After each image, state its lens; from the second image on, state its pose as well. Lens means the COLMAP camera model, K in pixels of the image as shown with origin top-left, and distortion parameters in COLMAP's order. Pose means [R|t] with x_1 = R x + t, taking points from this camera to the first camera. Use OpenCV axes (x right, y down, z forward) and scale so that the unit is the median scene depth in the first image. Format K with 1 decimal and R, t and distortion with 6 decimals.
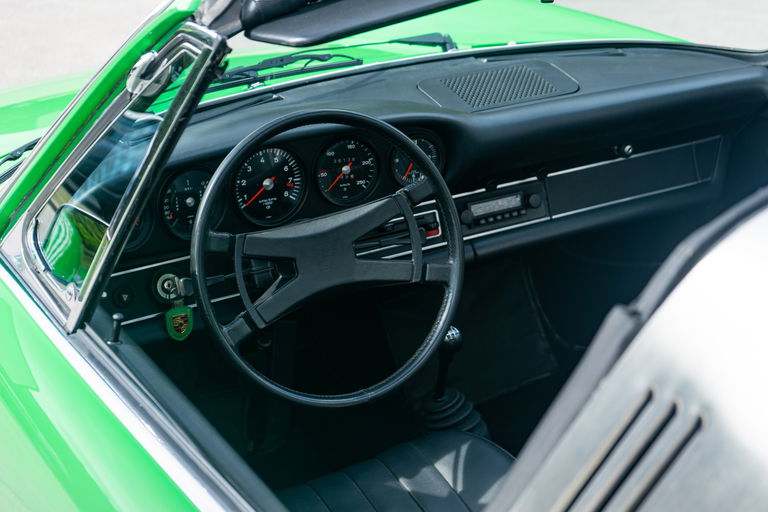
lens RADIAL K [[1385.4, 0, 382.9], [0, 1385.4, 246.1], [0, 0, 1]] dist [0.026569, 0.074617]
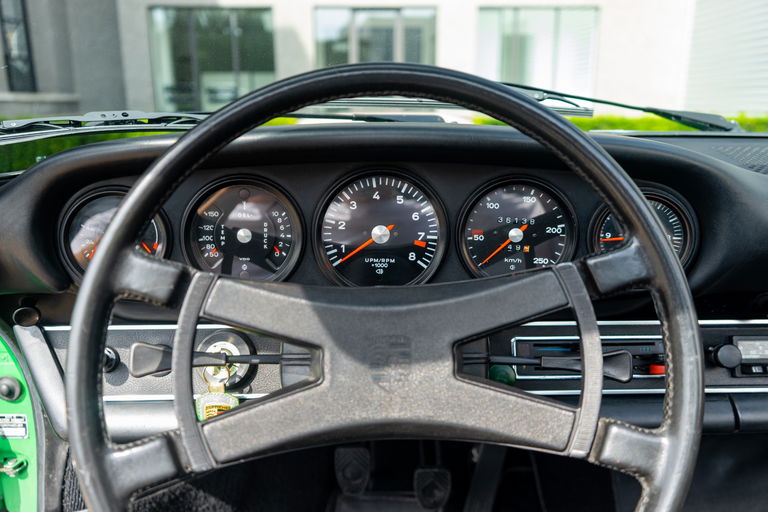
lens RADIAL K [[611.9, 0, 384.0], [0, 611.9, 256.0], [0, 0, 1]] dist [-0.006385, -0.003181]
pose [[0.873916, 0.122777, -0.470316, 0.051850], [-0.199977, 0.972710, -0.117659, -0.001583], [0.443035, 0.196876, 0.874620, 0.726841]]
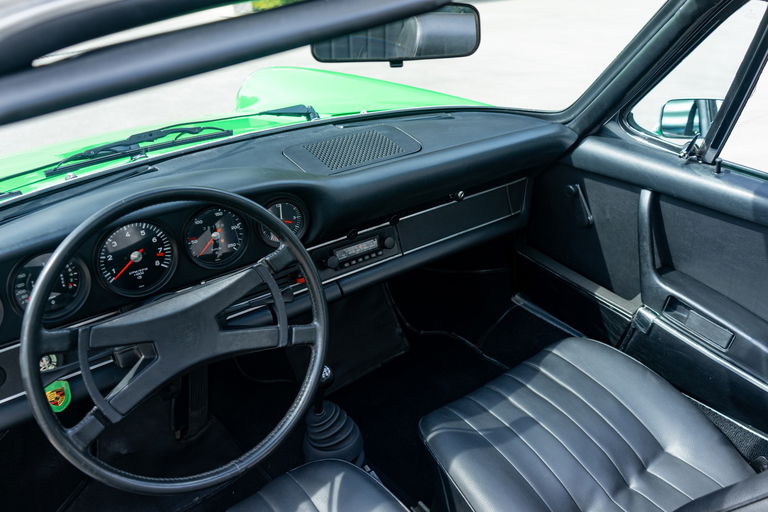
lens RADIAL K [[672.7, 0, 384.0], [0, 672.7, 256.0], [0, 0, 1]] dist [-0.002392, 0.006094]
pose [[0.992591, -0.056882, 0.107367, 0.045886], [0.049644, 0.996386, 0.068924, -0.068158], [-0.110899, -0.063083, 0.991828, 0.461644]]
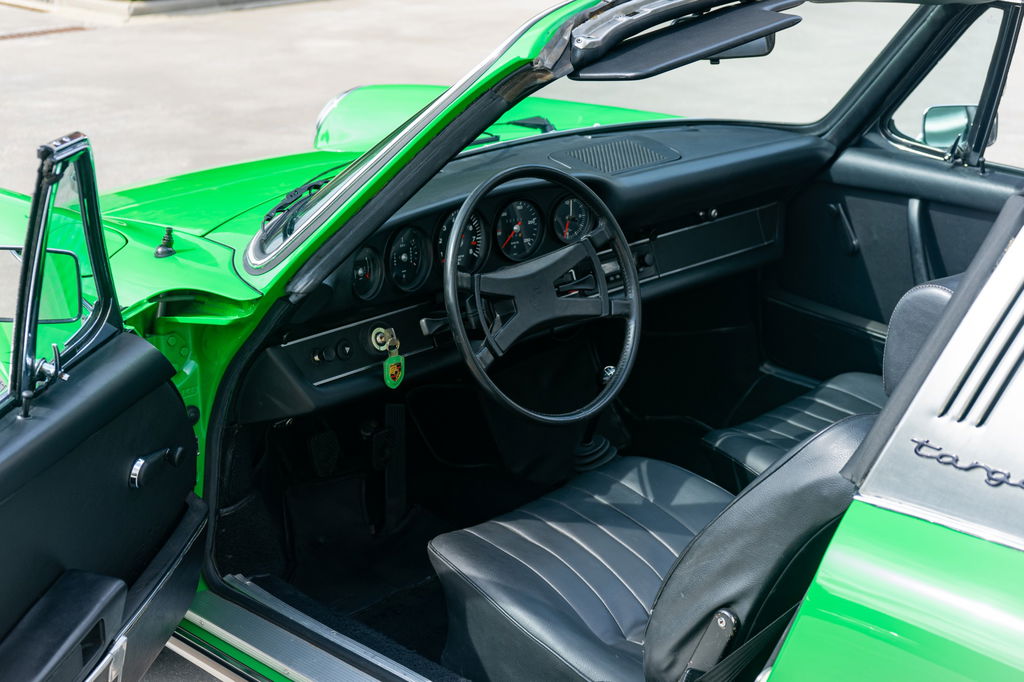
lens RADIAL K [[1705.1, 0, 512.0], [0, 1705.1, 341.0], [0, 0, 1]] dist [0.013360, 0.043794]
pose [[0.965938, -0.069973, 0.249134, -0.372792], [0.088915, 0.993877, -0.065596, 0.122330], [-0.243018, 0.085513, 0.966245, -0.307371]]
